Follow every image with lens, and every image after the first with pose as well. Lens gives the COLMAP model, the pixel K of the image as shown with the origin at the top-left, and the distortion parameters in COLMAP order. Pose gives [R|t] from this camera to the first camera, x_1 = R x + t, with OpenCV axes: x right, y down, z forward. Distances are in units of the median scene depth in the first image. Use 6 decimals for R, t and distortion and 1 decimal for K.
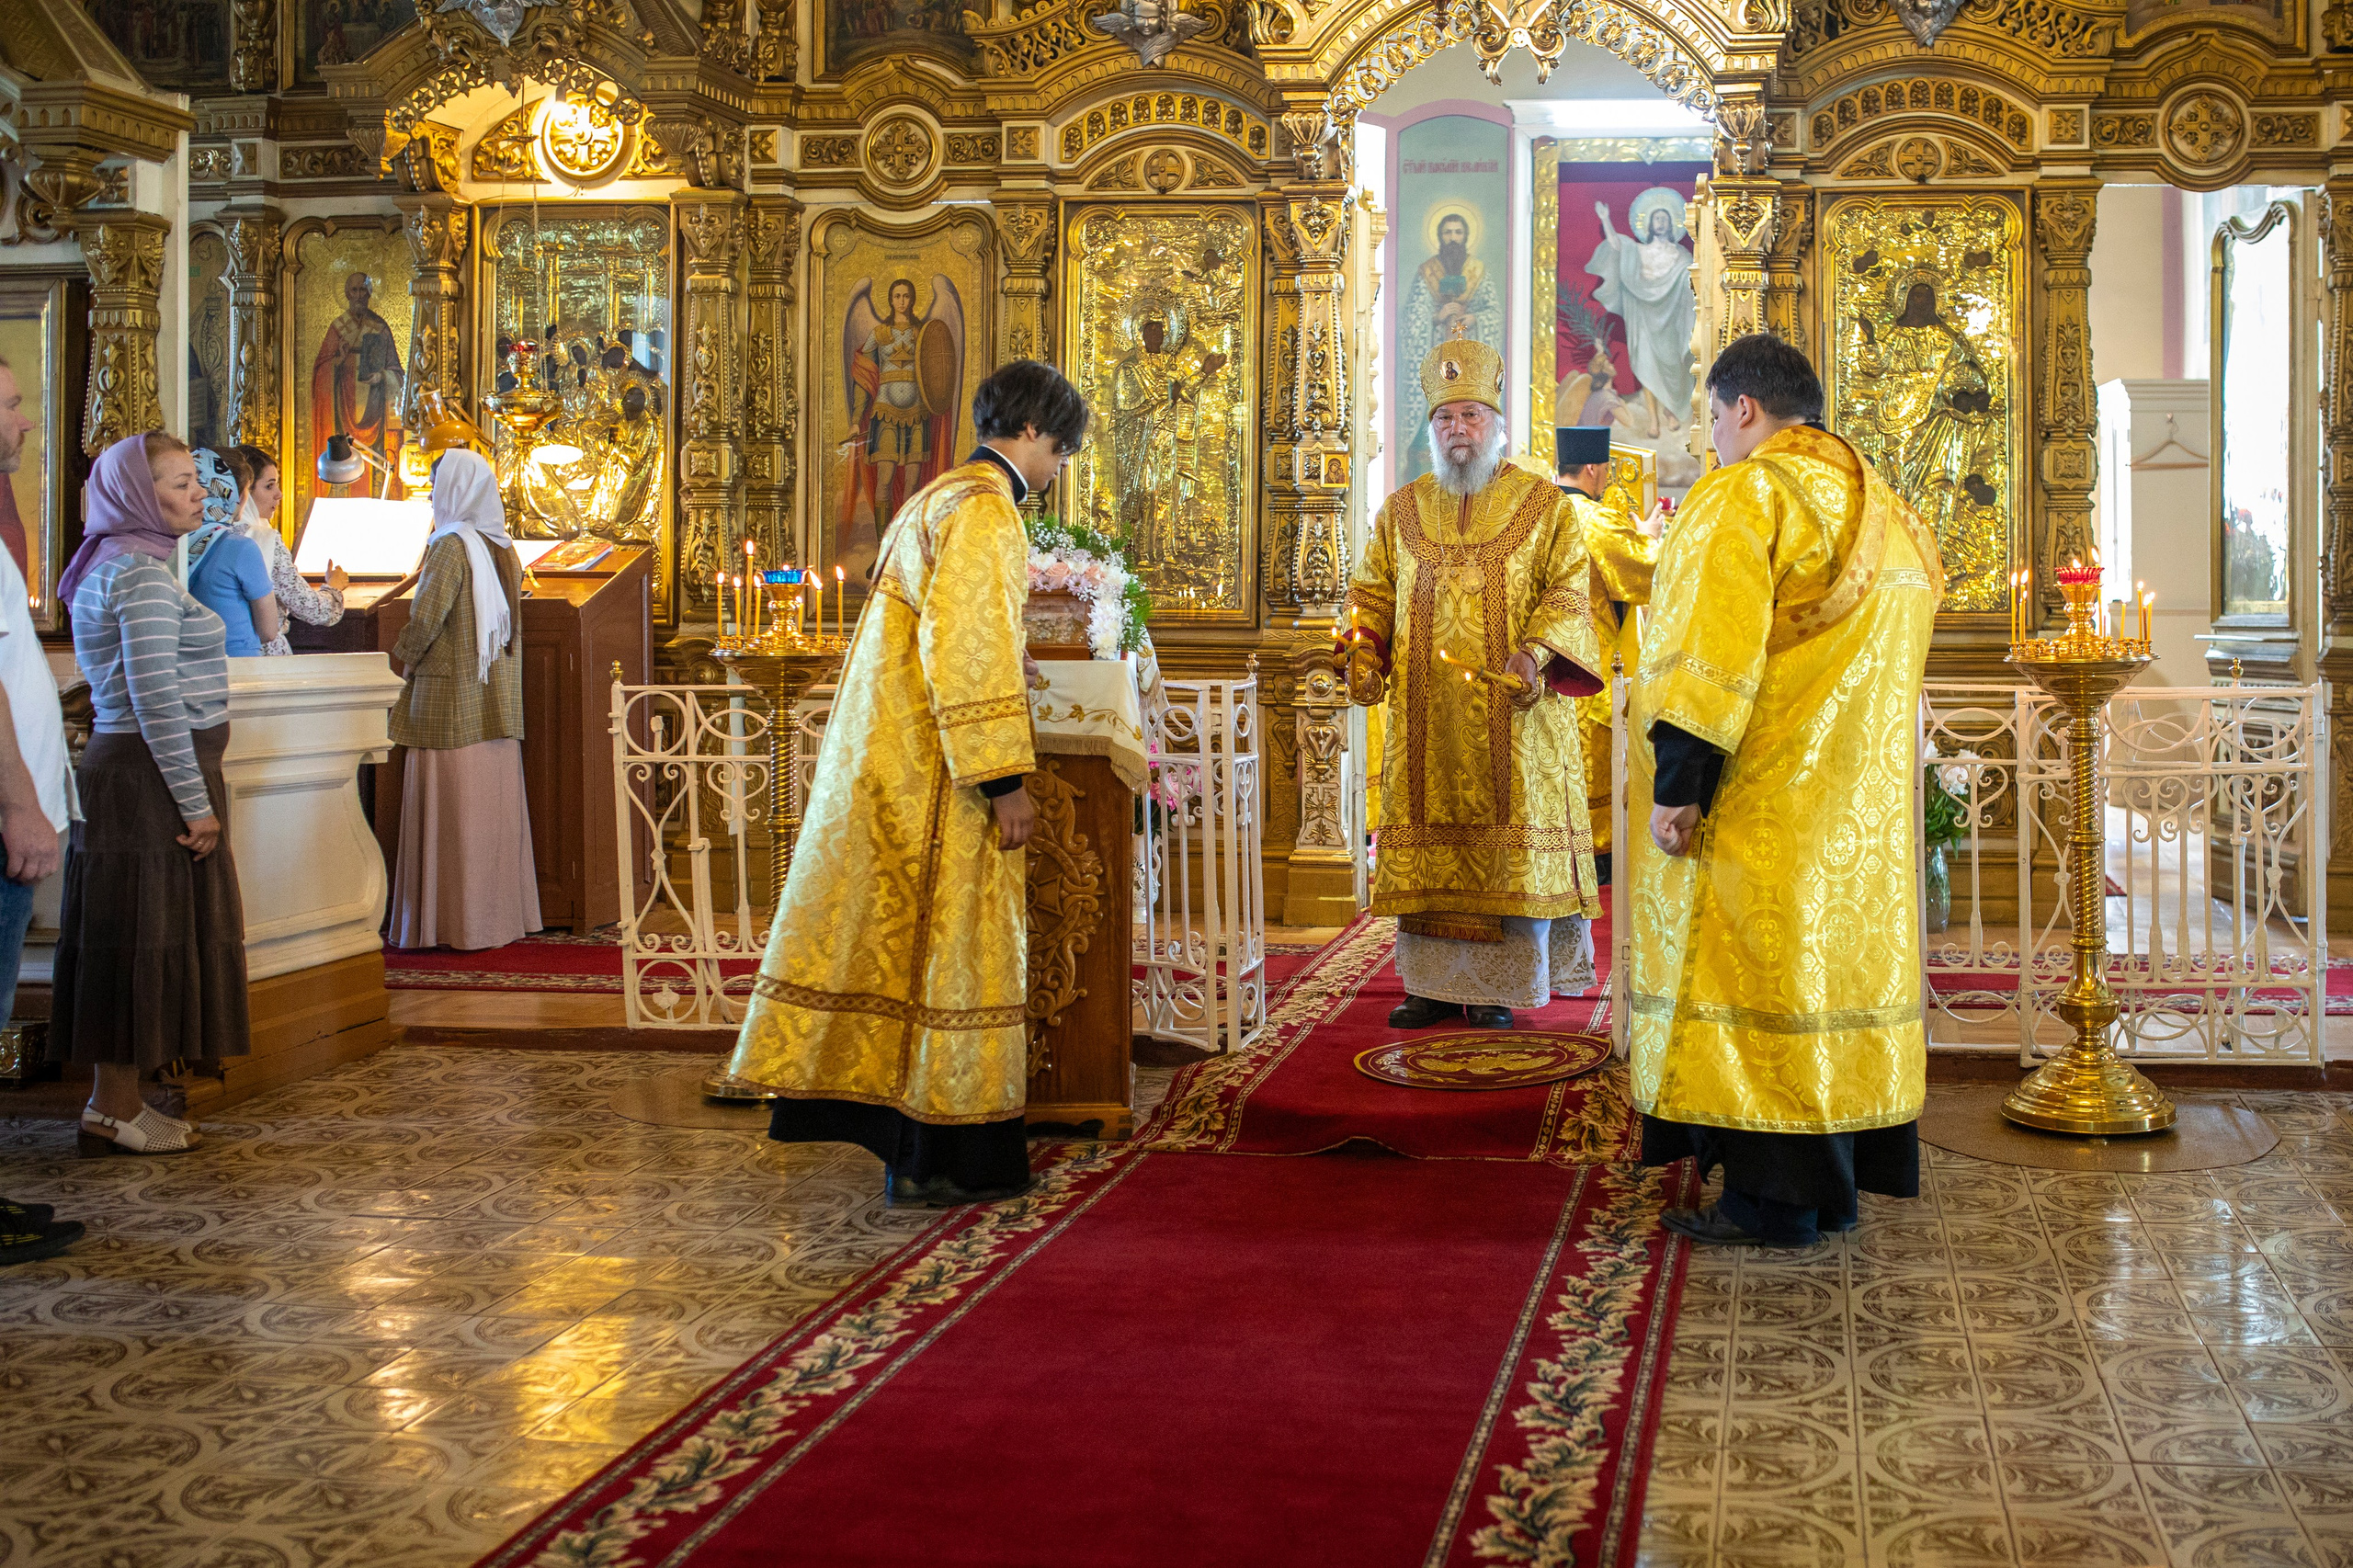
lens RADIAL K [[2581.1, 0, 1494.9], [0, 2581.1, 563.0], [0, 0, 1]] dist [-0.054457, 0.034851]
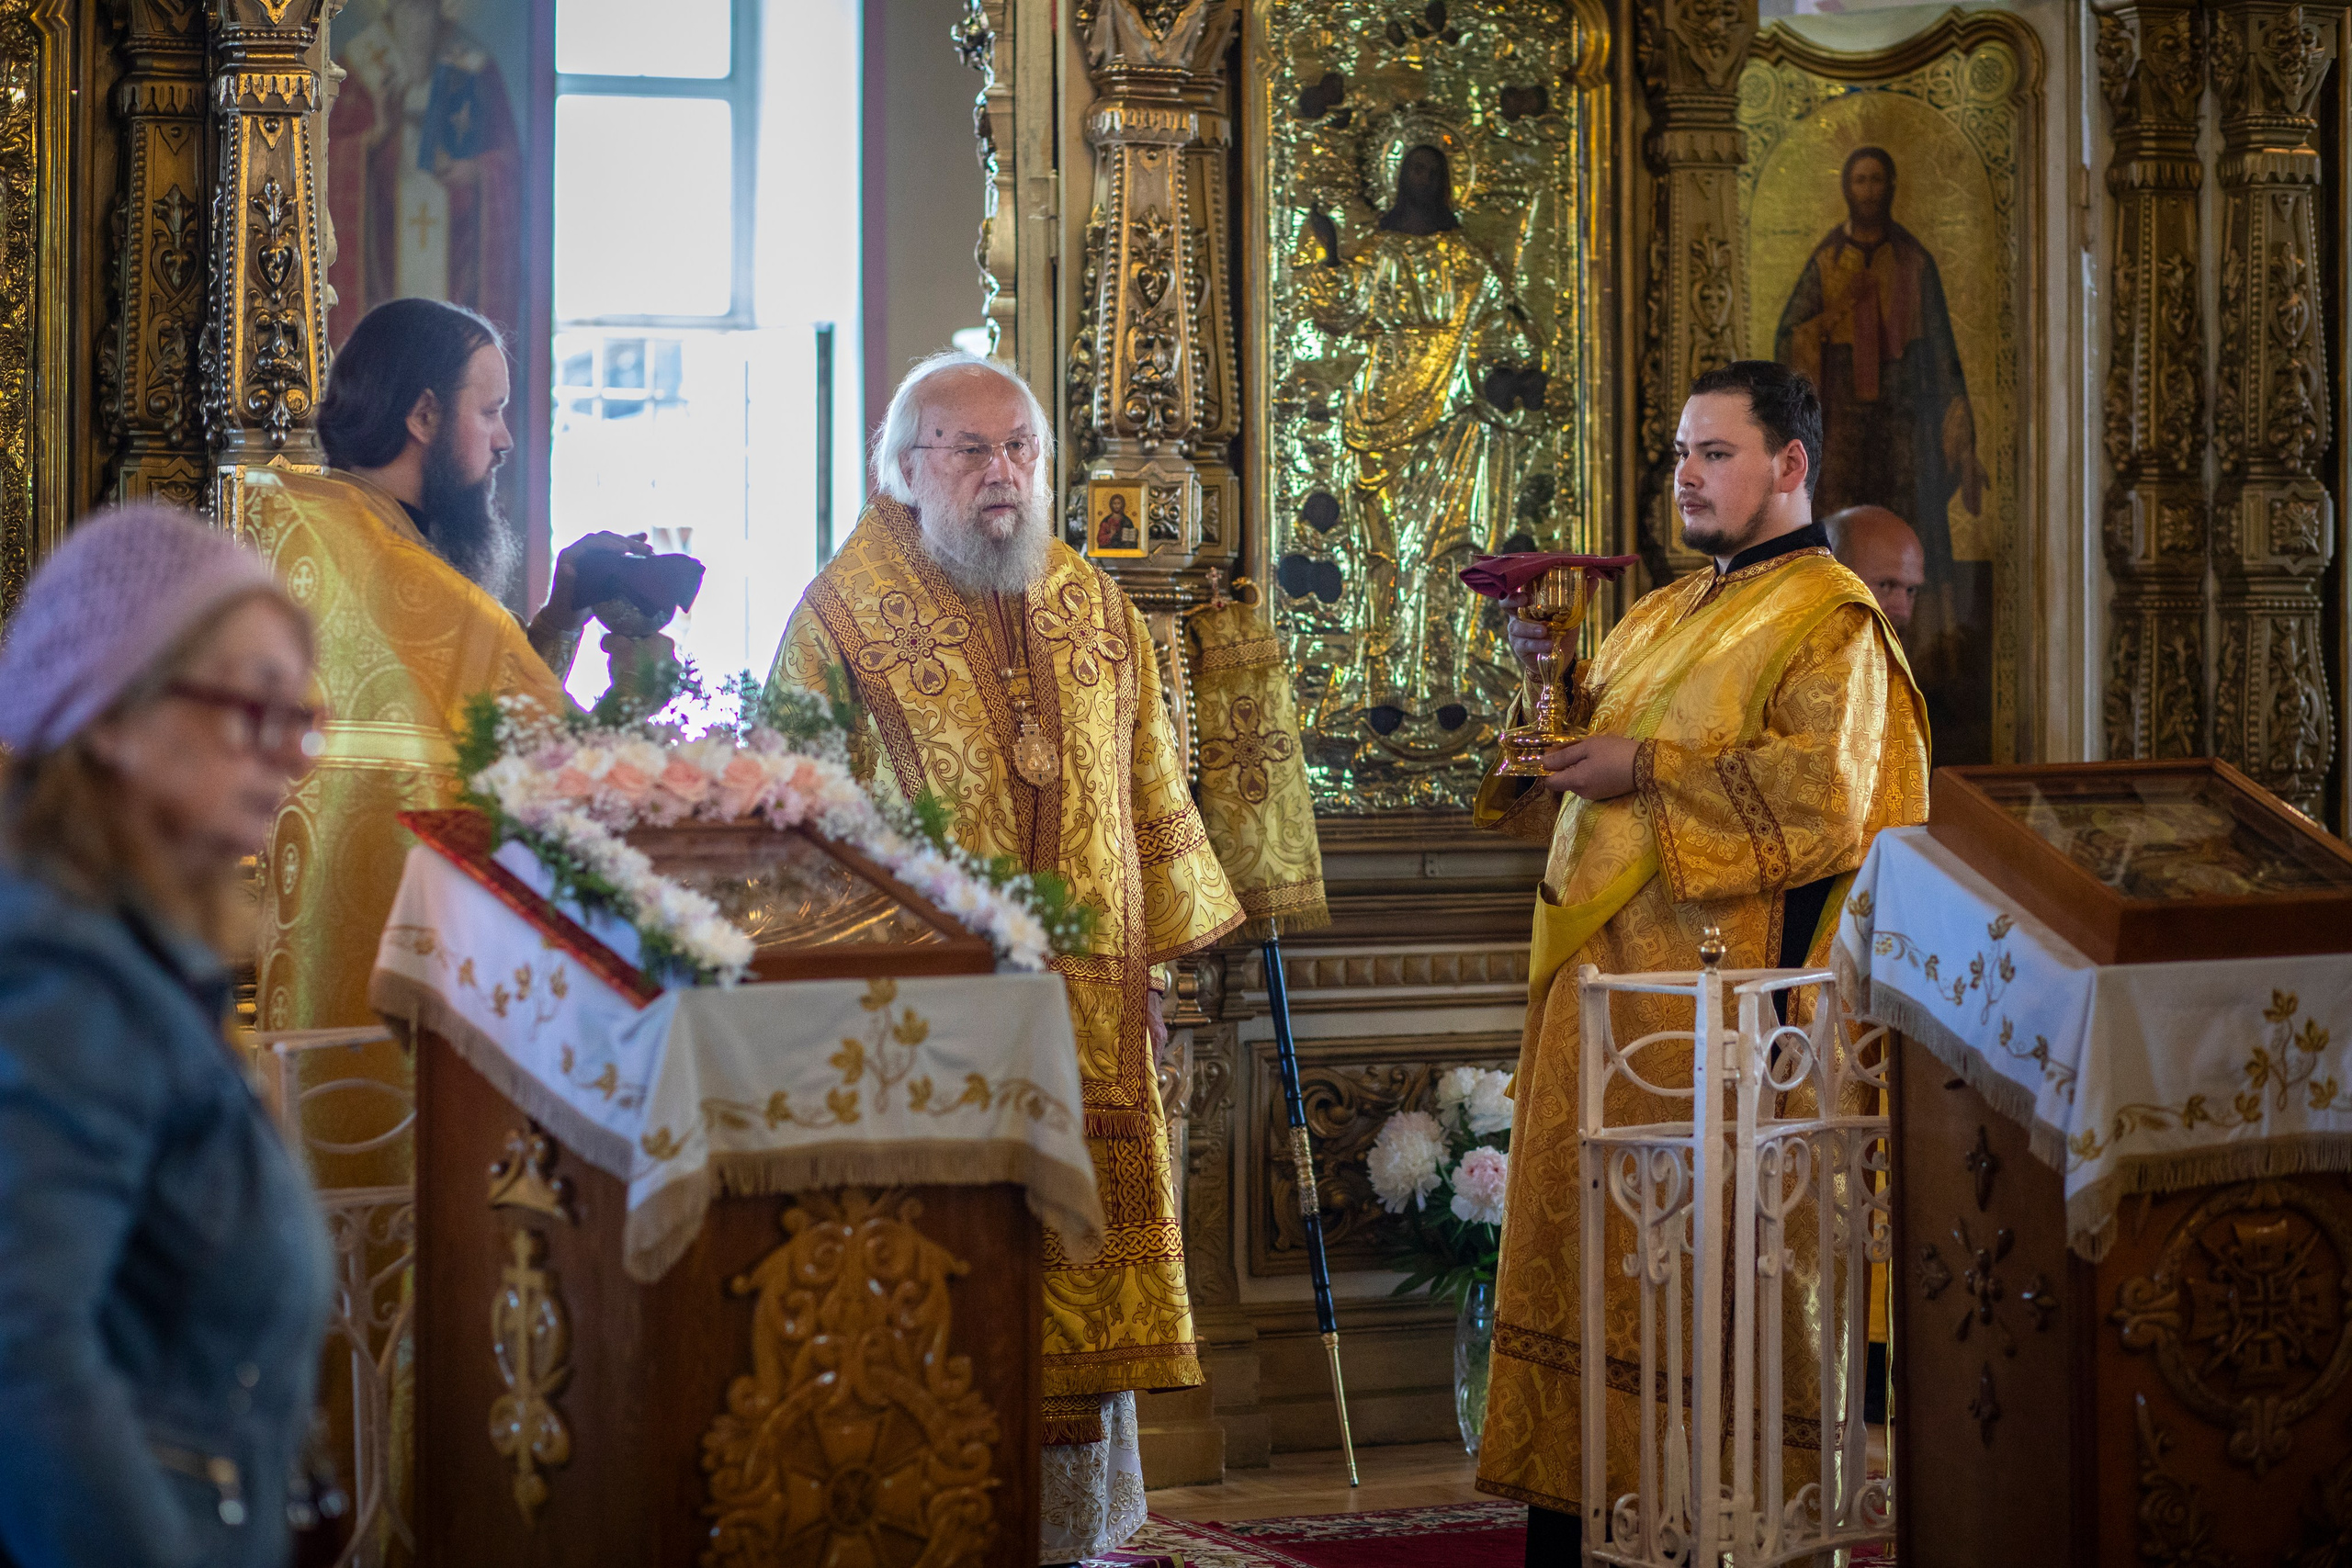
lens RADIAL K [[5648.2, 0, 1170.0], [0, 5648.2, 906.9], [0, 0, 1]] dist [-0.042777, -1.214559]
pose [[0.873828, -0.024978, 0.485593, -0.406217], [0.002316, 0.998882, 0.047214, -0.014015], [-0.486229, -0.040132, 0.872909, 0.075754]]
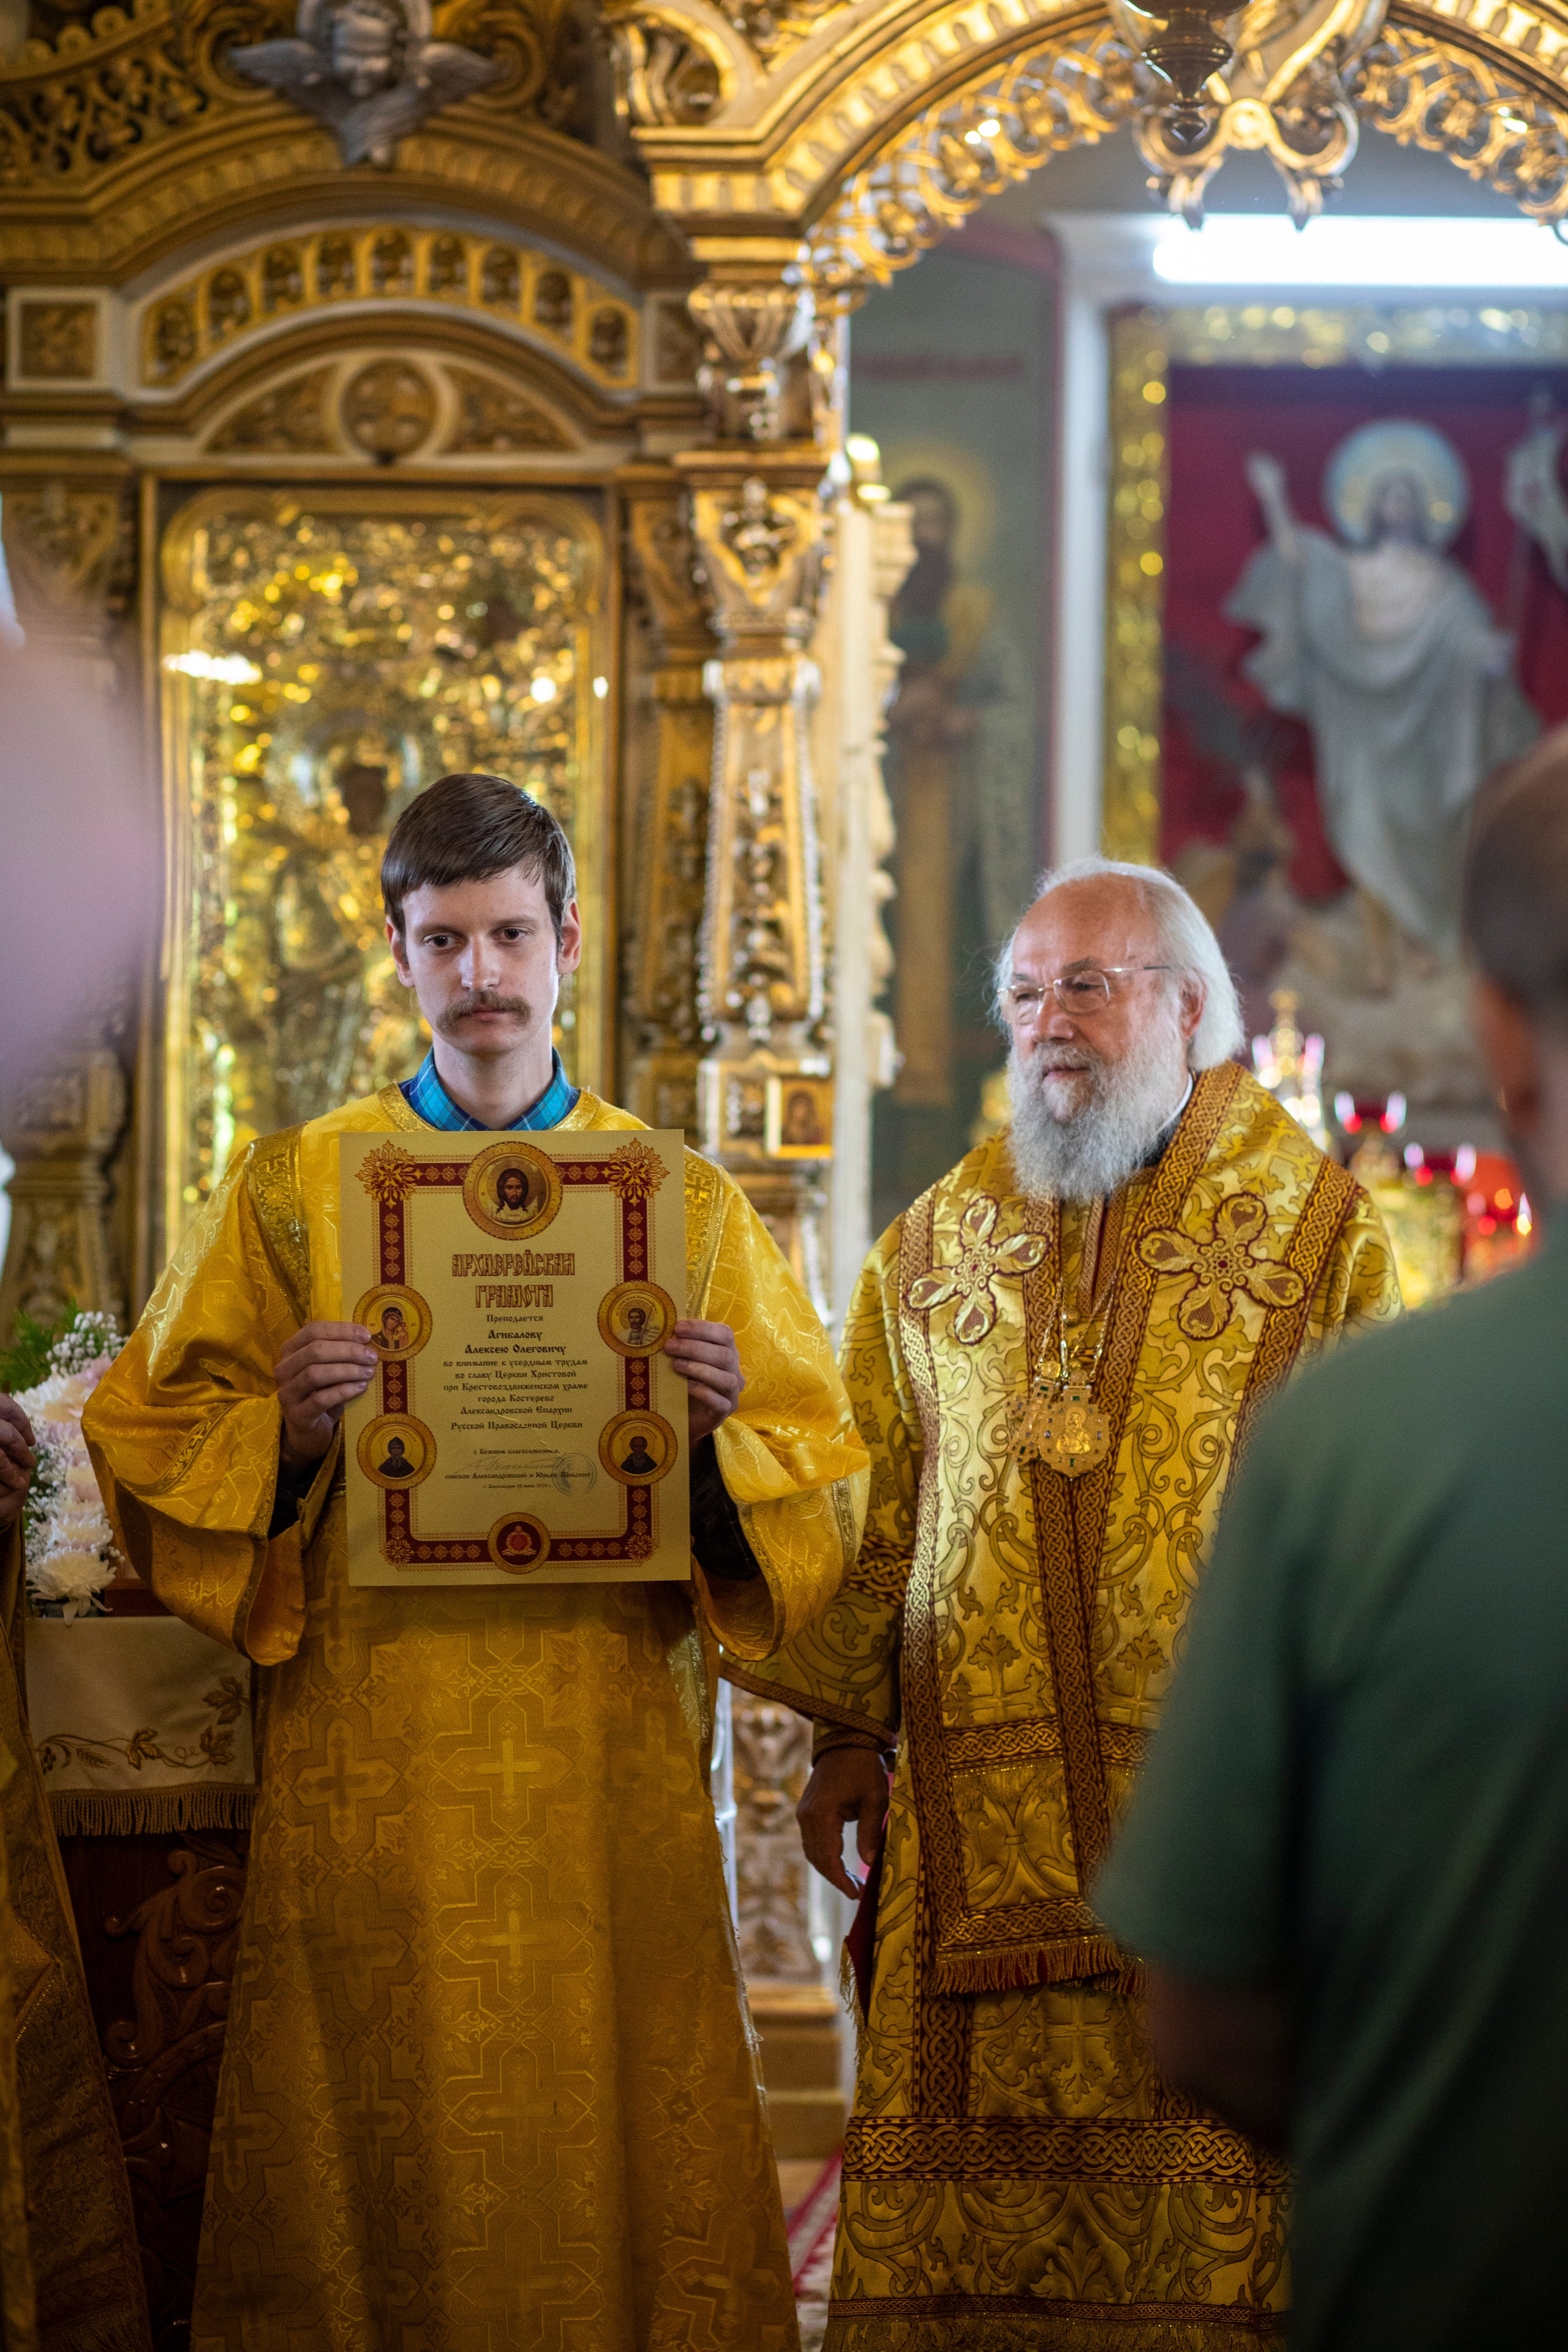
lens RADIAL K [[5790.3, 0, 1354.7], [0, 5790.3, 1579.2], [0, 0, 1]] dist [-0.029011, -0.220103]
pose [[0.995667, -0.001960, 0.092970, -0.059804], [-0.004027, 0.997931, 0.064168, -0.020515], [-0.092904, -0.064264, 0.993599, 0.014447]]
